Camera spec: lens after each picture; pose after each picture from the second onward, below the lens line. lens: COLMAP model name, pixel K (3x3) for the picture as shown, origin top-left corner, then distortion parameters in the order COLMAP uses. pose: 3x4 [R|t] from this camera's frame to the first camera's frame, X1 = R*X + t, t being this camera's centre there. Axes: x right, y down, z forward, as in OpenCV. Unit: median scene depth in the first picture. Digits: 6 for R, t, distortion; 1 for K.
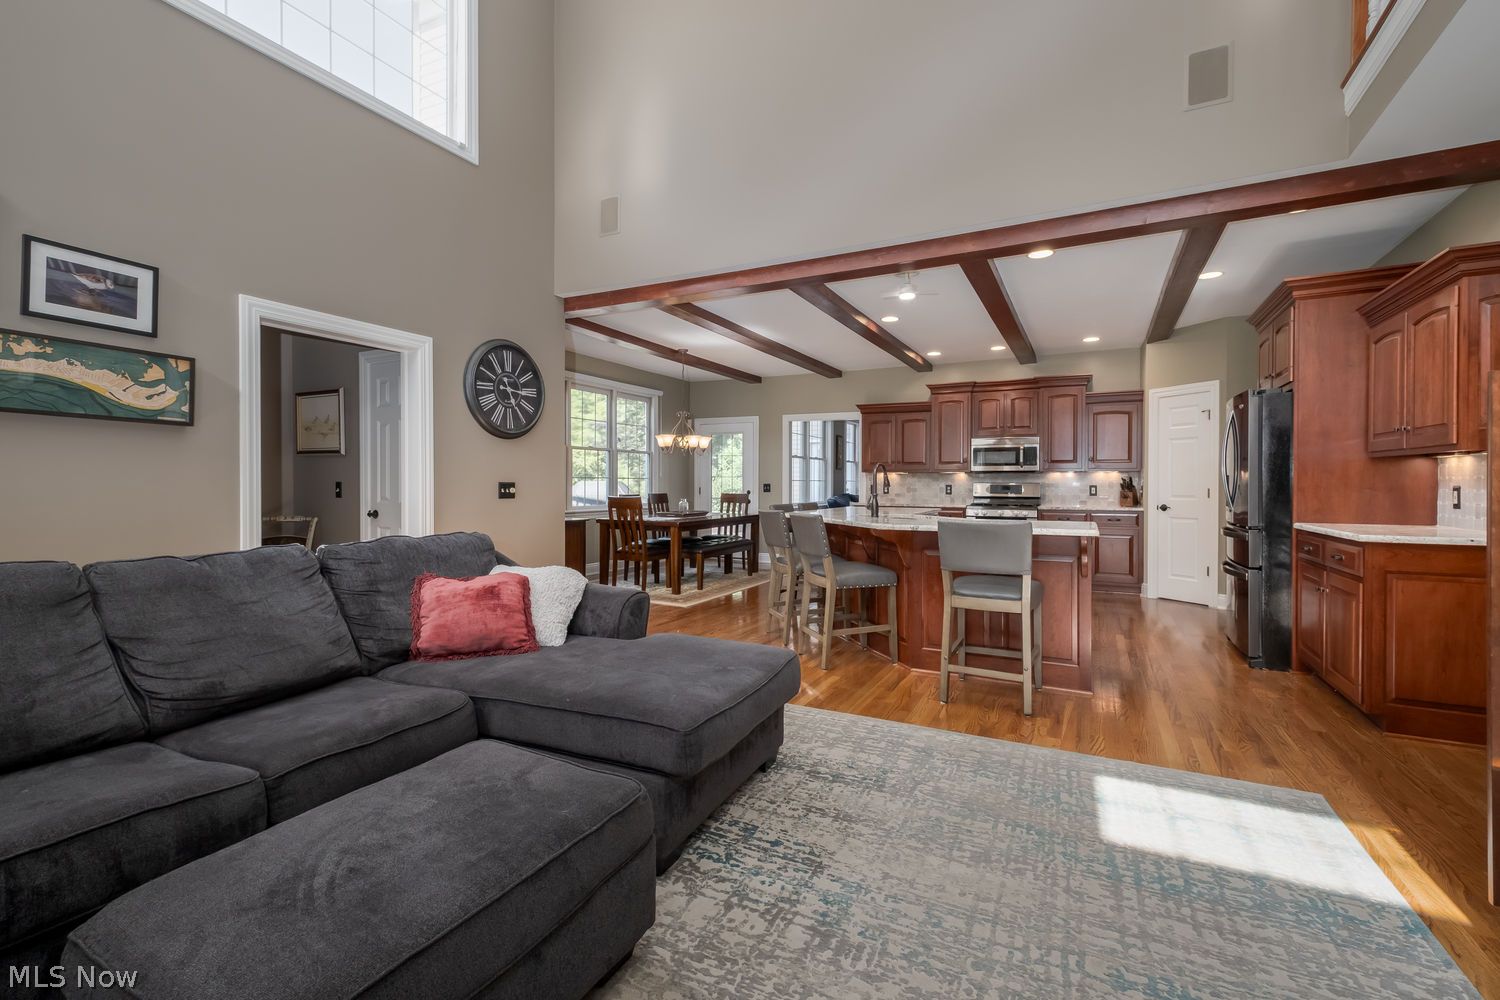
lens RADIAL K [[656.2, 0, 778.4], [0, 656.2, 486.5], [0, 0, 1]] dist [0.007812, -0.001601]
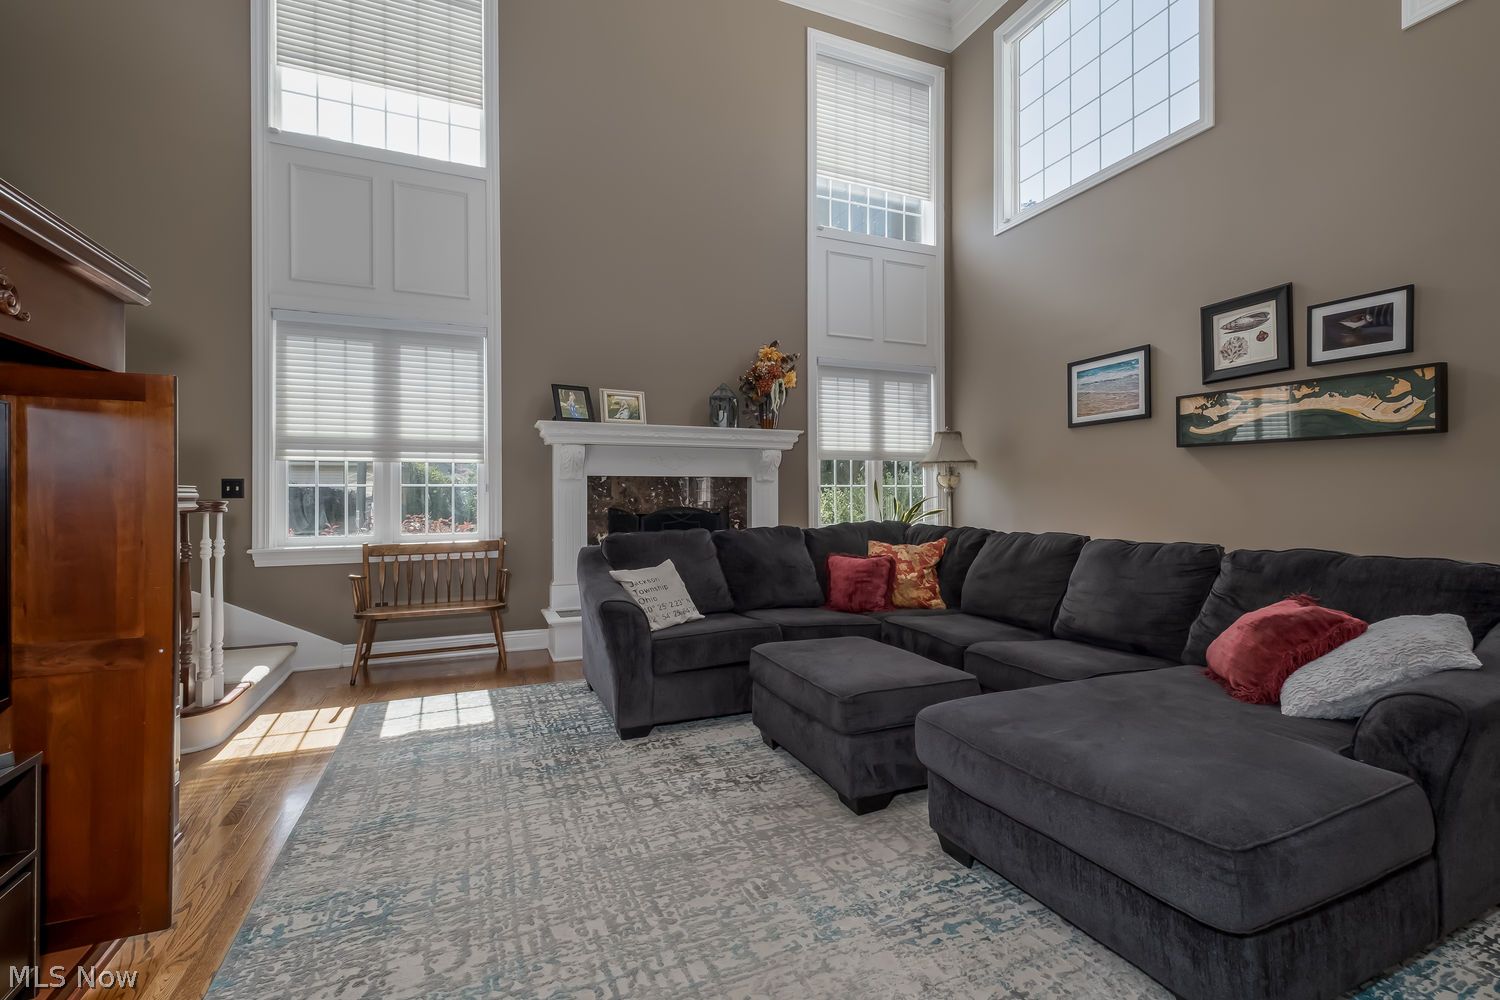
lens RADIAL K [[656.2, 0, 758.5], [0, 656.2, 495.9], [0, 0, 1]] dist [0.007812, -0.001601]
pose [[-0.659413, 0.000358, -0.751781, 0.601489], [0.001055, 0.999999, -0.000449, 0.001395], [0.751780, -0.001089, -0.659413, 1.059786]]
